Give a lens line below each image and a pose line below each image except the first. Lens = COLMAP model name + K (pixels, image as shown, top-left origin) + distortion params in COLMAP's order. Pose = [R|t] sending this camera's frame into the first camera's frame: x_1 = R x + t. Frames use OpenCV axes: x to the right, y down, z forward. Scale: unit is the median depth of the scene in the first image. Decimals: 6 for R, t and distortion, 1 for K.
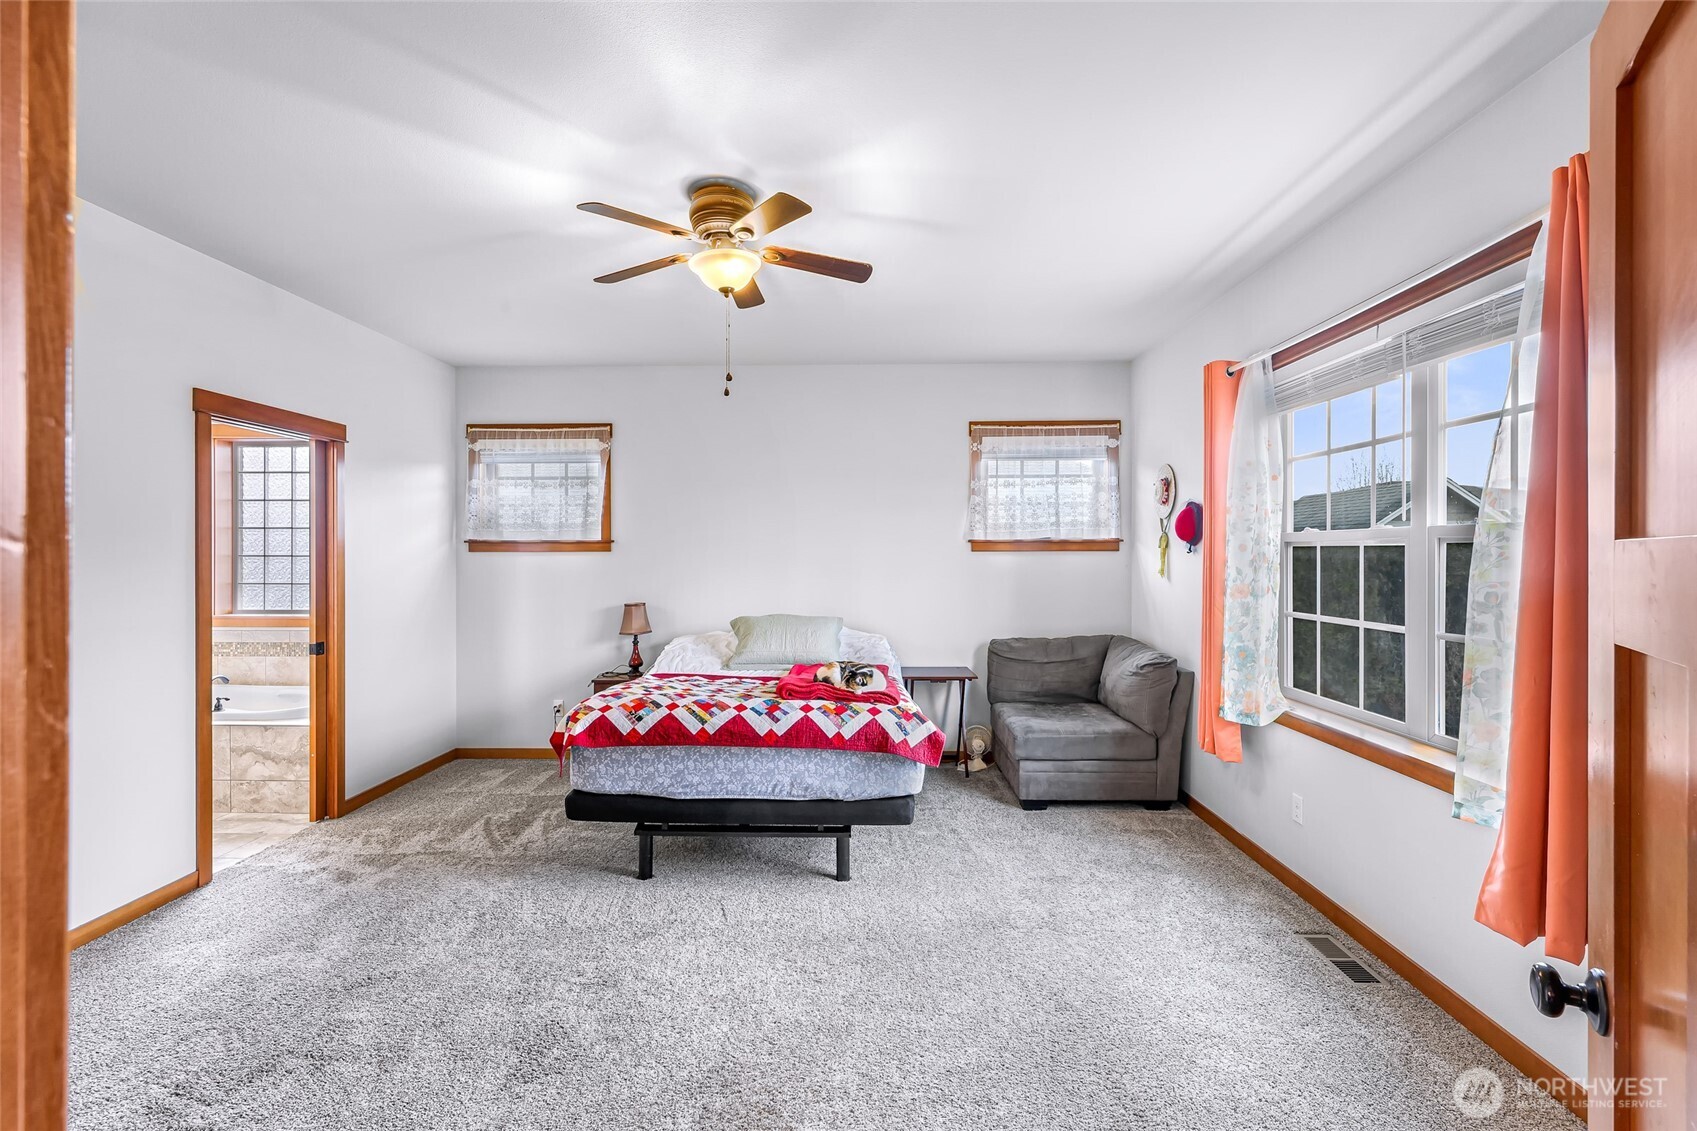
lens RADIAL K [[740.4, 0, 845.9], [0, 740.4, 558.0], [0, 0, 1]] dist [-0.000524, -0.000121]
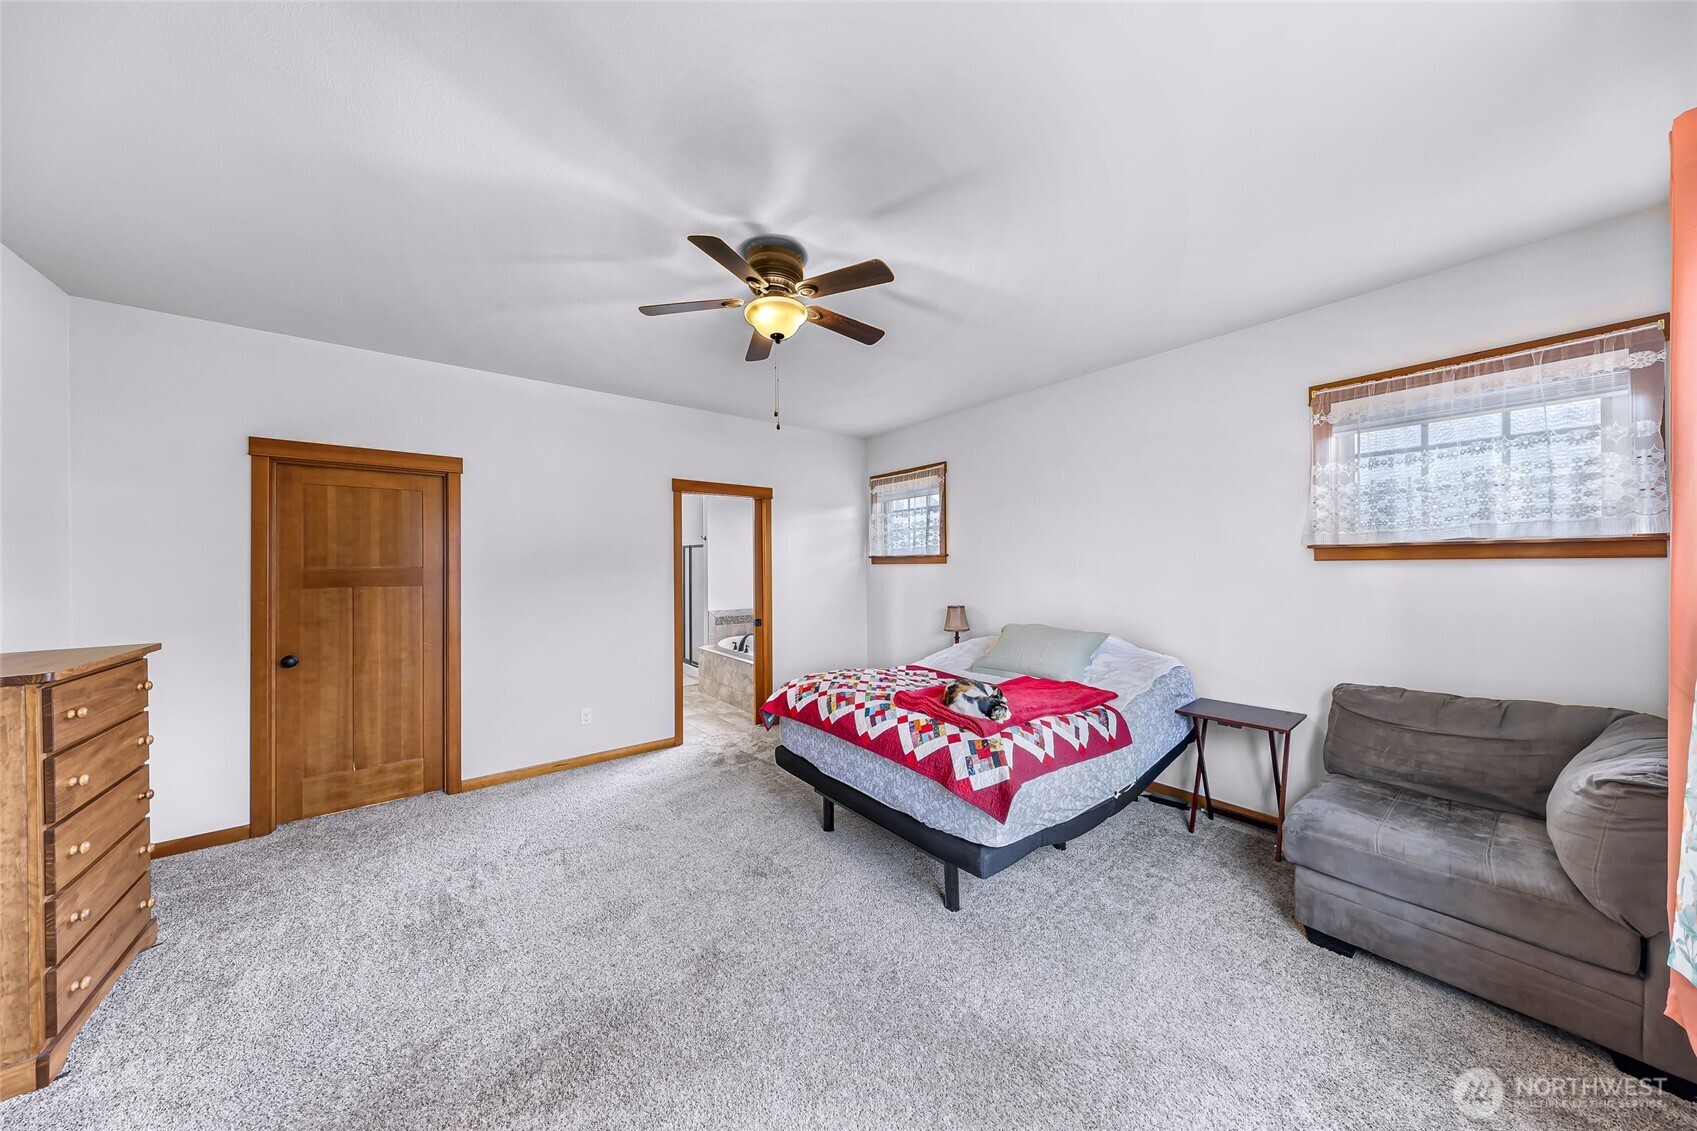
lens RADIAL K [[544.6, 0, 848.5], [0, 544.6, 565.5], [0, 0, 1]] dist [0.001684, 0.000160]
pose [[0.641756, -0.002965, -0.766903, 0.310456], [0.000856, 0.999995, -0.003150, -0.002771], [0.766908, 0.001365, 0.641756, 0.308511]]
